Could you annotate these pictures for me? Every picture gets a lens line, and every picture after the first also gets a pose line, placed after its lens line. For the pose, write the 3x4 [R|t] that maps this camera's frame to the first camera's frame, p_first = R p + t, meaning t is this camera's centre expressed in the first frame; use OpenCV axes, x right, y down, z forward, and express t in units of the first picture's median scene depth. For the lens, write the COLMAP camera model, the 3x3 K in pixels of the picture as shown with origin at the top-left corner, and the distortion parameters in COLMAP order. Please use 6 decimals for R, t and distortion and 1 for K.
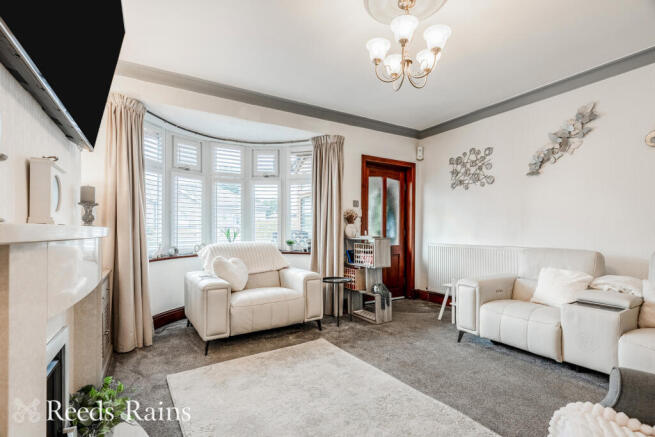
lens RADIAL K [[305.0, 0, 330.4], [0, 305.0, 231.4], [0, 0, 1]] dist [-0.001485, 0.000067]
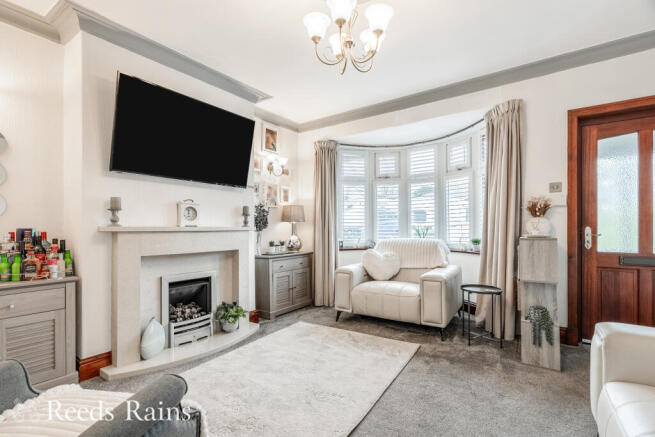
lens RADIAL K [[305.0, 0, 330.4], [0, 305.0, 231.4], [0, 0, 1]] dist [-0.001485, 0.000067]
pose [[0.407843, 0.006303, -0.913030, 0.659162], [0.001551, 0.999970, 0.007597, 0.001866], [0.913051, -0.004515, 0.407821, 0.357145]]
